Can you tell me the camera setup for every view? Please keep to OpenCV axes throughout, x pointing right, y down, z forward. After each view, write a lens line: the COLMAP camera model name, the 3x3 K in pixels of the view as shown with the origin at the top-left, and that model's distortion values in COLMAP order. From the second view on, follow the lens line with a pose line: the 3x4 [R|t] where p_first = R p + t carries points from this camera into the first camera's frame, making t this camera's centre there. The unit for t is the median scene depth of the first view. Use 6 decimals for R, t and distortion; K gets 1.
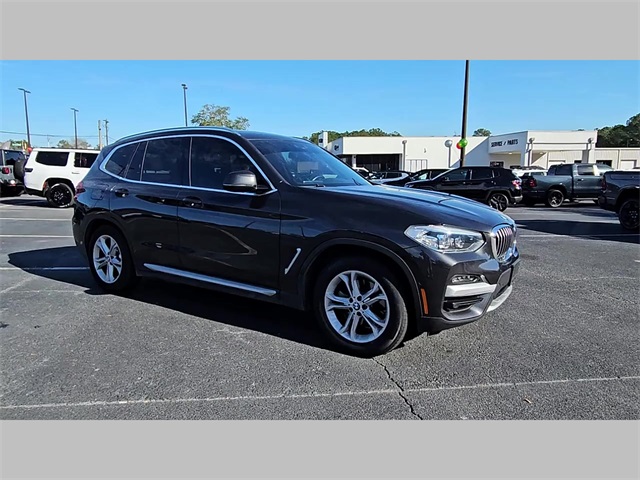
lens RADIAL K [[433.9, 0, 318.9], [0, 433.9, 241.2], [0, 0, 1]] dist [0.010391, -0.005819]
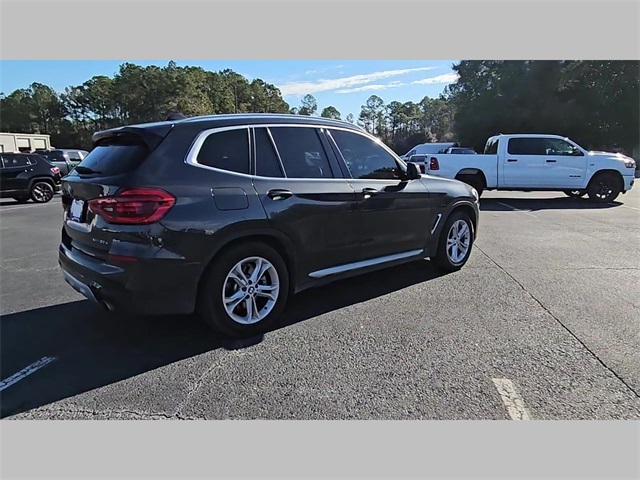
lens RADIAL K [[433.9, 0, 315.0], [0, 433.9, 238.3], [0, 0, 1]] dist [0.010391, -0.005819]
pose [[0.275057, -0.182044, 0.944036, -1.280252], [0.155840, 0.977367, 0.143065, -0.146652], [-0.948714, 0.107768, 0.297201, 0.781897]]
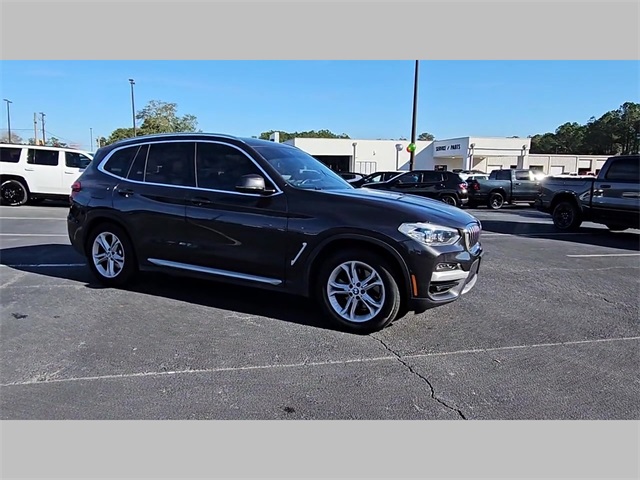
lens RADIAL K [[433.9, 0, 317.9], [0, 433.9, 241.2], [0, 0, 1]] dist [0.010391, -0.005819]
pose [[0.993330, -0.001264, 0.115298, -0.116634], [0.001328, 0.999999, -0.000476, 0.010403], [-0.115297, 0.000626, 0.993331, -0.125981]]
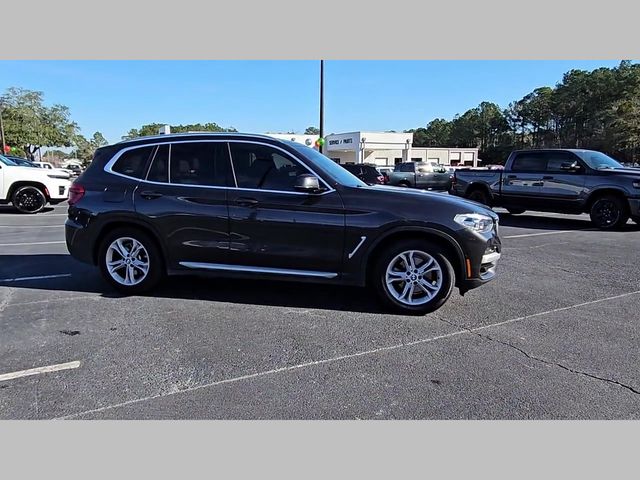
lens RADIAL K [[433.9, 0, 316.0], [0, 433.9, 239.4], [0, 0, 1]] dist [0.010391, -0.005819]
pose [[0.934595, -0.056464, 0.351204, -0.493499], [0.054101, 0.998398, 0.016546, -0.002294], [-0.351576, 0.003537, 0.936153, -0.098594]]
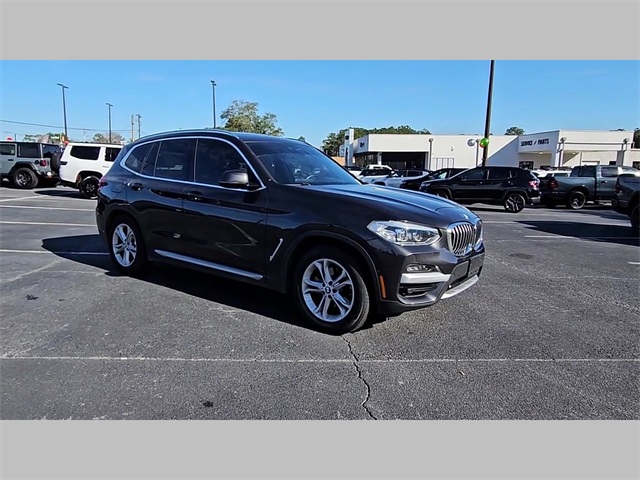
lens RADIAL K [[433.9, 0, 318.2], [0, 433.9, 243.2], [0, 0, 1]] dist [0.010391, -0.005819]
pose [[0.997822, 0.027386, -0.060019, 0.096762], [-0.026640, 0.999558, 0.013198, 0.008743], [0.060354, -0.011571, 0.998110, -0.112282]]
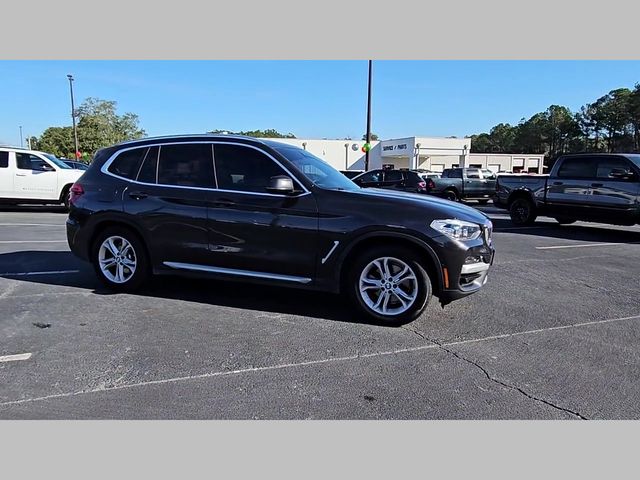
lens RADIAL K [[433.9, 0, 316.9], [0, 433.9, 240.8], [0, 0, 1]] dist [0.010391, -0.005819]
pose [[0.972504, -0.027444, 0.231263, -0.303199], [0.027914, 0.999610, 0.001239, 0.010207], [-0.231207, 0.005250, 0.972890, -0.126154]]
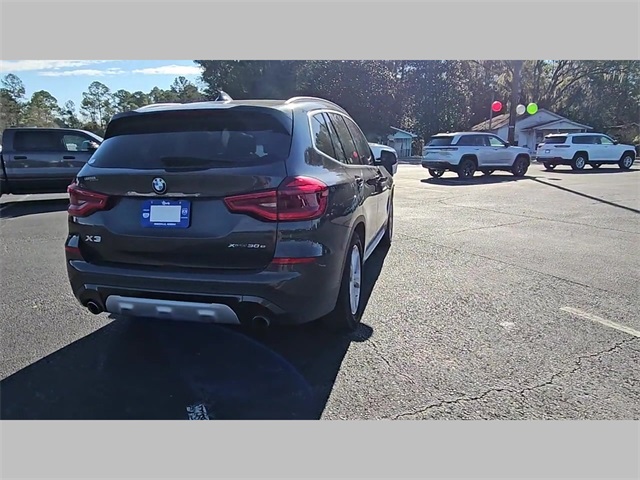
lens RADIAL K [[433.9, 0, 313.1], [0, 433.9, 239.9], [0, 0, 1]] dist [0.010391, -0.005819]
pose [[-0.295425, -0.198510, 0.934515, -1.269021], [0.157806, 0.954599, 0.252663, -0.236155], [-0.942243, 0.222115, -0.250686, 1.405691]]
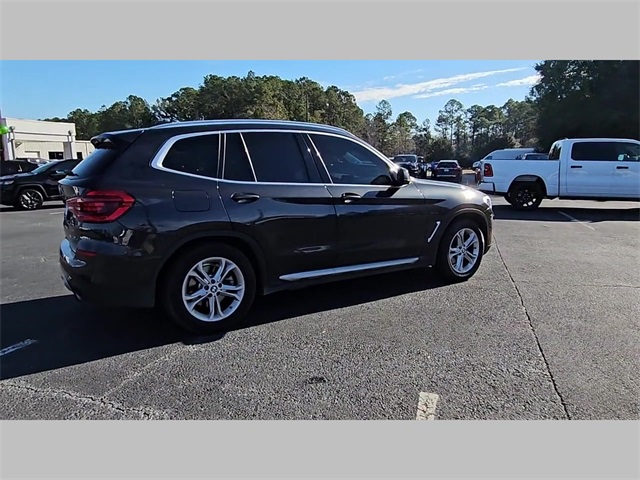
lens RADIAL K [[433.9, 0, 315.2], [0, 433.9, 242.0], [0, 0, 1]] dist [0.010391, -0.005819]
pose [[0.432486, -0.165299, 0.886359, -1.212600], [0.145934, 0.982922, 0.112101, -0.110310], [-0.889752, 0.080868, 0.449223, 0.581555]]
